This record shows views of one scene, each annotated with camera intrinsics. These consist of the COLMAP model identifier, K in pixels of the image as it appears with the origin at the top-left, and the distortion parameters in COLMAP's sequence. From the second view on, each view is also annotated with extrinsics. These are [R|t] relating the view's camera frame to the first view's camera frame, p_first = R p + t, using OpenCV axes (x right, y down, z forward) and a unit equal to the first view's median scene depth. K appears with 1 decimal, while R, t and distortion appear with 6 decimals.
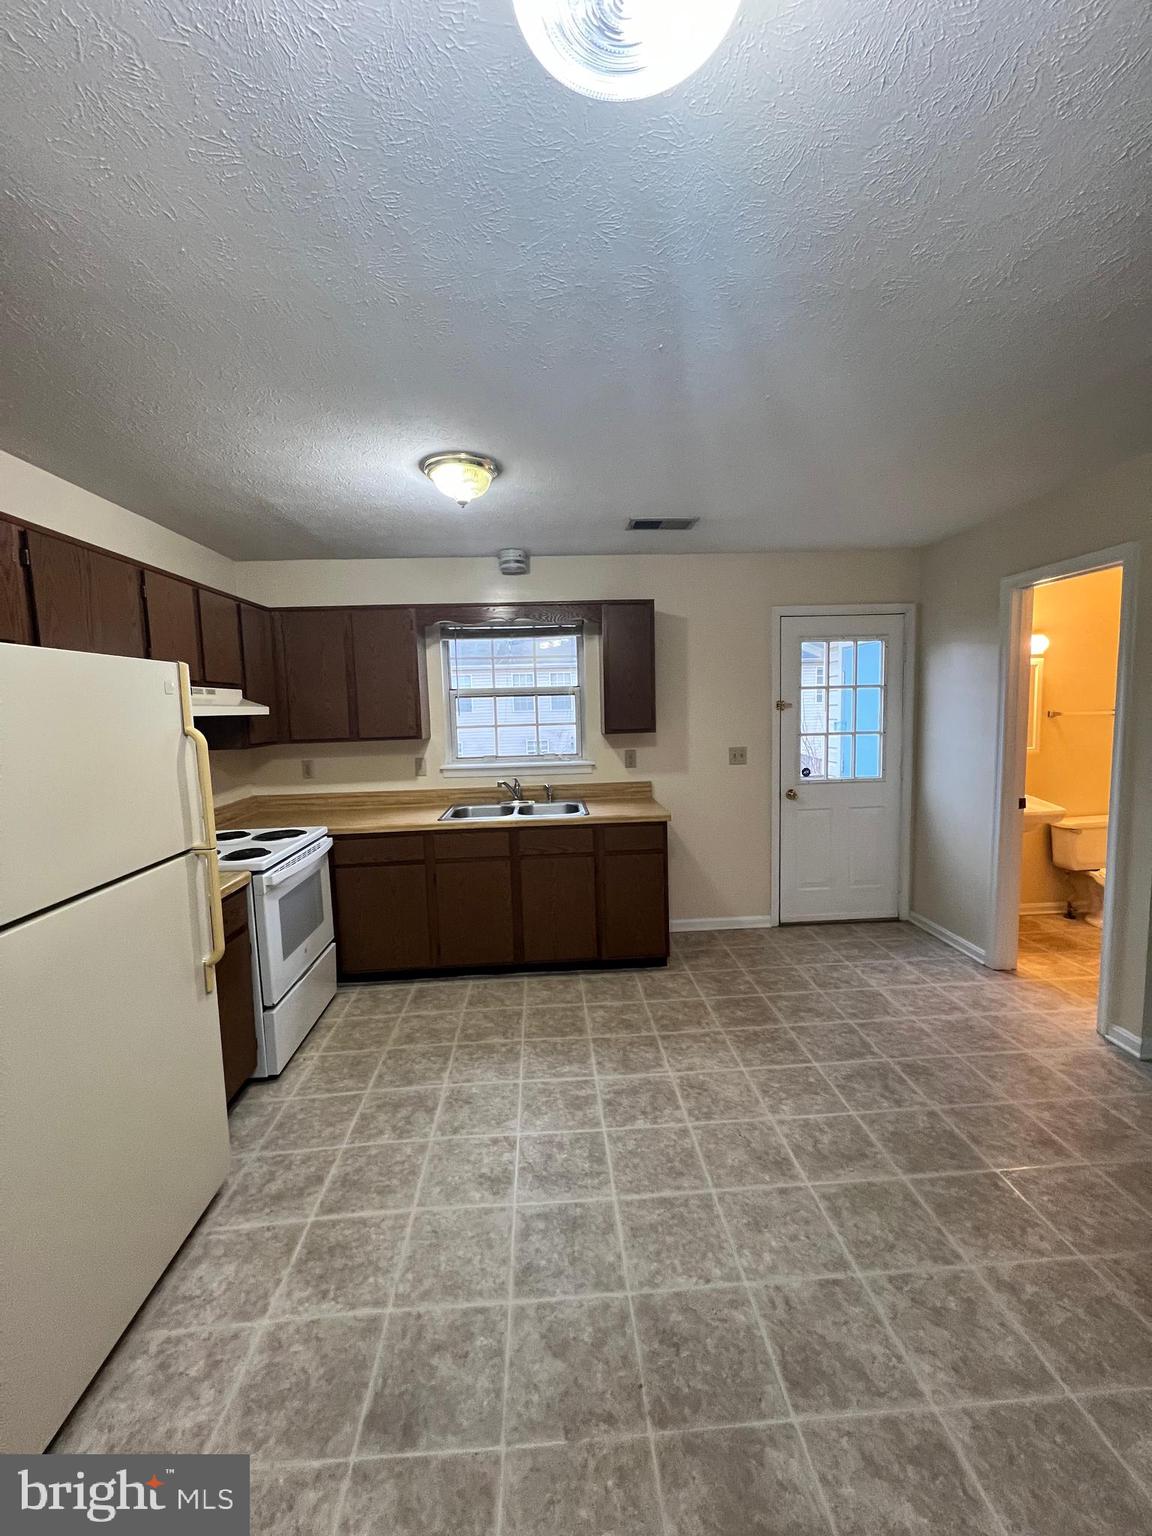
lens RADIAL K [[612.5, 0, 572.4], [0, 612.5, 768.4], [0, 0, 1]] dist [0.000621, 0.000311]
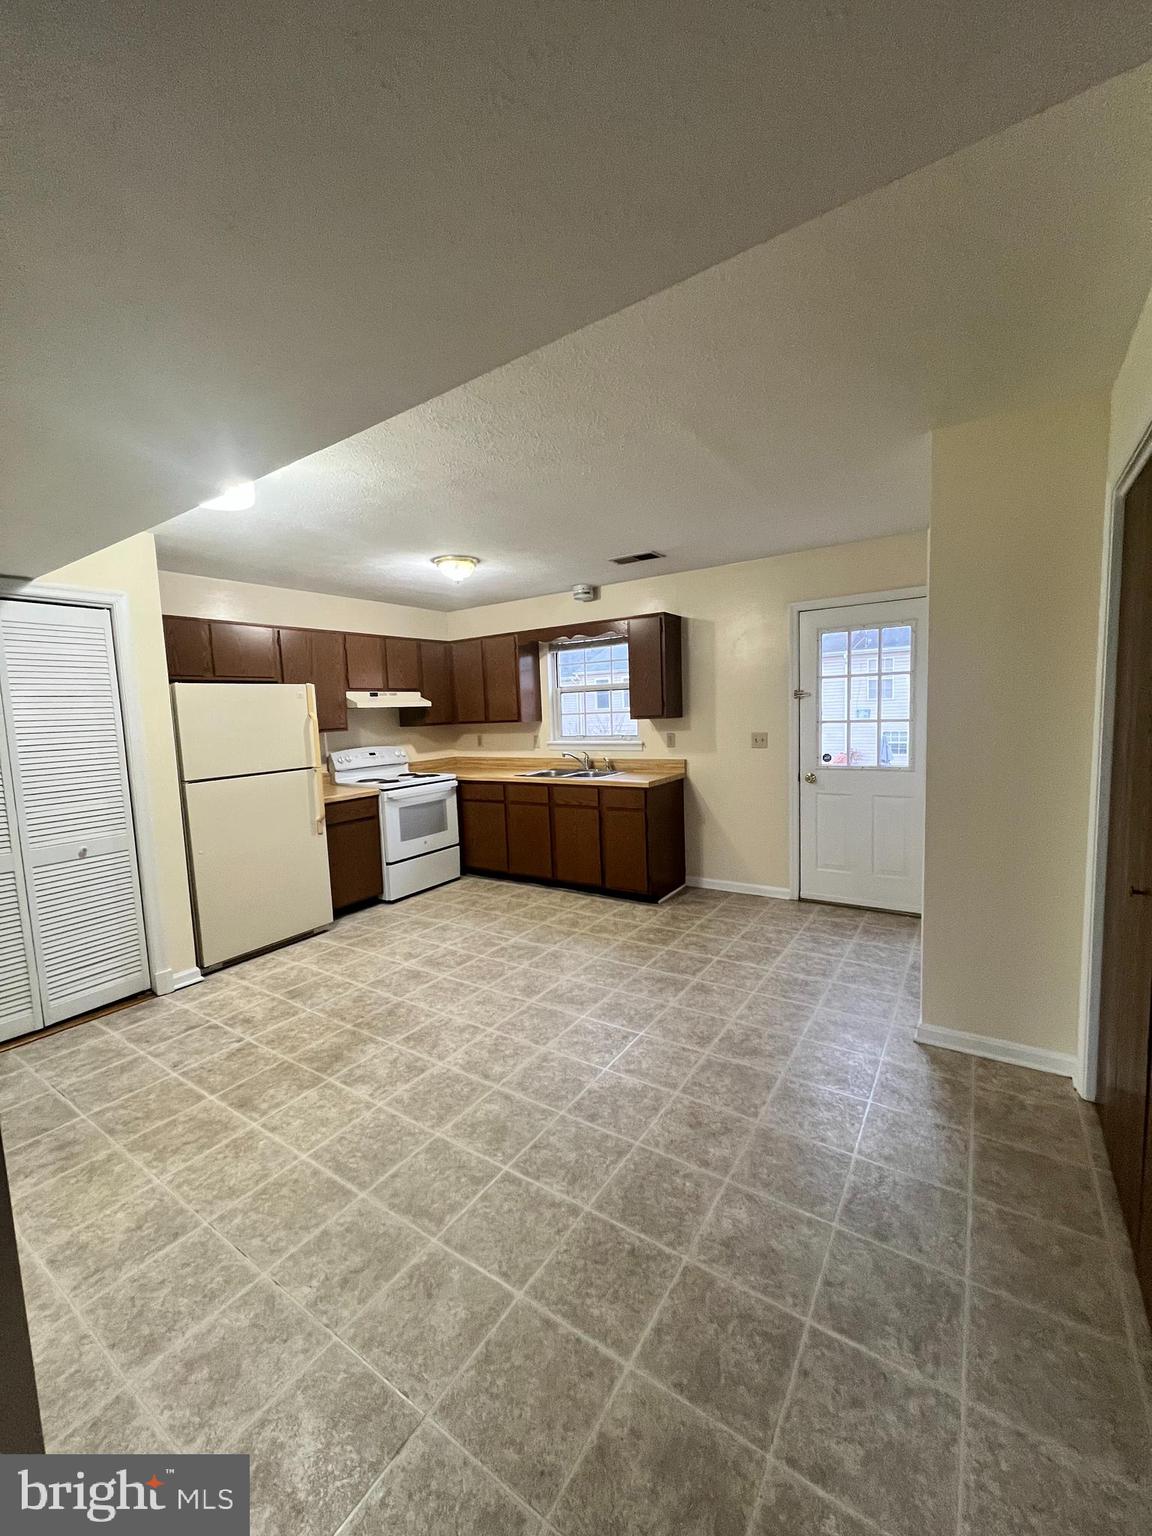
lens RADIAL K [[621.3, 0, 582.5], [0, 621.3, 771.3], [0, 0, 1]] dist [0.001525, 0.000240]
pose [[0.798427, 0.057426, -0.599347, 0.815823], [-0.044928, 0.998348, 0.035805, 0.011571], [0.600413, -0.001660, 0.799688, -0.118145]]
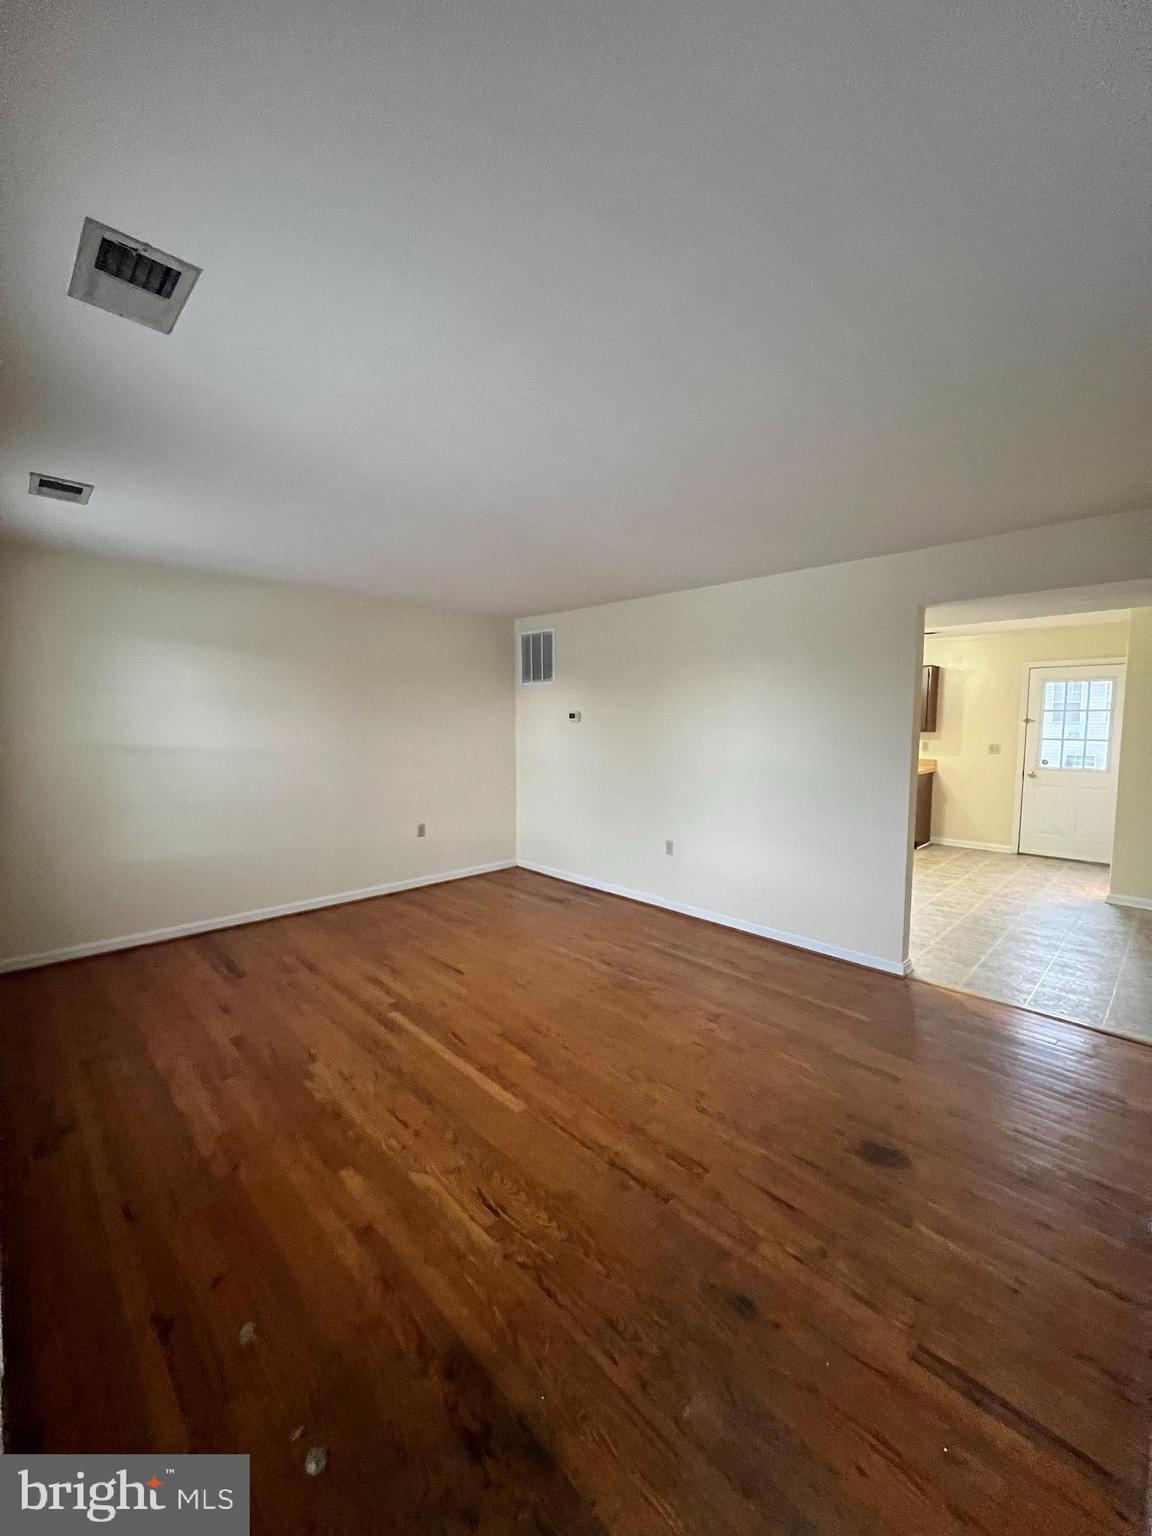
lens RADIAL K [[615.5, 0, 571.8], [0, 615.5, 769.7], [0, 0, 1]] dist [0.001490, 0.000212]
pose [[0.648764, 0.091451, -0.755475, 0.959171], [-0.096602, 0.994619, 0.037442, 0.103075], [0.754833, 0.048689, 0.654107, -1.220608]]
